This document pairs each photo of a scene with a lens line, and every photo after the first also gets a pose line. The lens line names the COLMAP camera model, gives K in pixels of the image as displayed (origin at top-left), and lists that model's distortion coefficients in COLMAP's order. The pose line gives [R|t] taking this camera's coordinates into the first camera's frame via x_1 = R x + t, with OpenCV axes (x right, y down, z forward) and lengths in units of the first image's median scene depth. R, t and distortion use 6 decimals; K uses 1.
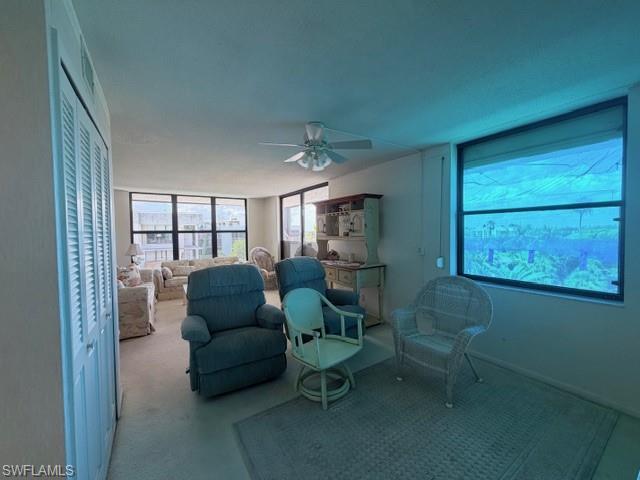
lens RADIAL K [[256.4, 0, 323.1], [0, 256.4, 238.9], [0, 0, 1]] dist [-0.000769, -0.000223]
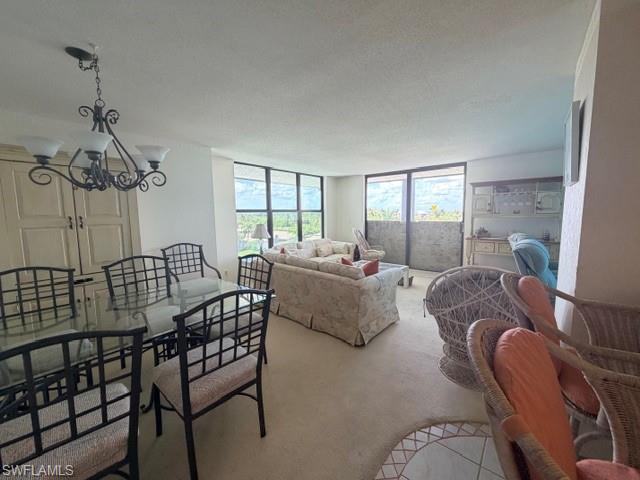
lens RADIAL K [[256.4, 0, 318.4], [0, 256.4, 238.6], [0, 0, 1]] dist [-0.000769, -0.000223]
pose [[0.971943, -0.021788, 0.234206, -0.544444], [0.005296, 0.997475, 0.070819, 0.006755], [-0.235158, -0.067591, 0.969604, 0.054990]]
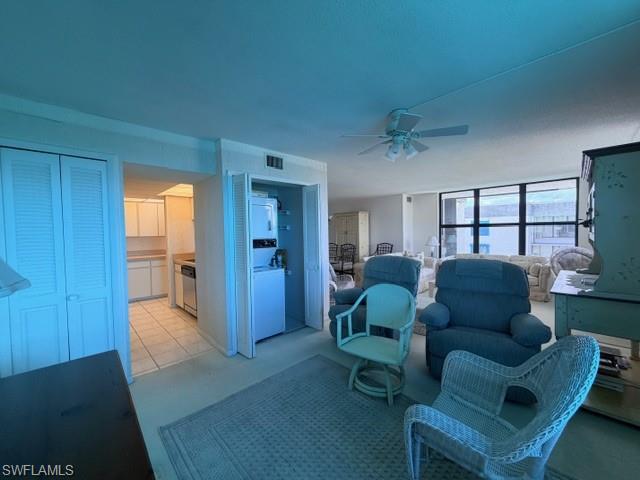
lens RADIAL K [[256.4, 0, 323.3], [0, 256.4, 239.2], [0, 0, 1]] dist [-0.000769, -0.000223]
pose [[0.195786, 0.042744, -0.979715, 0.262859], [-0.010481, 0.999084, 0.041494, -0.007389], [0.980591, 0.002144, 0.196055, 0.168315]]
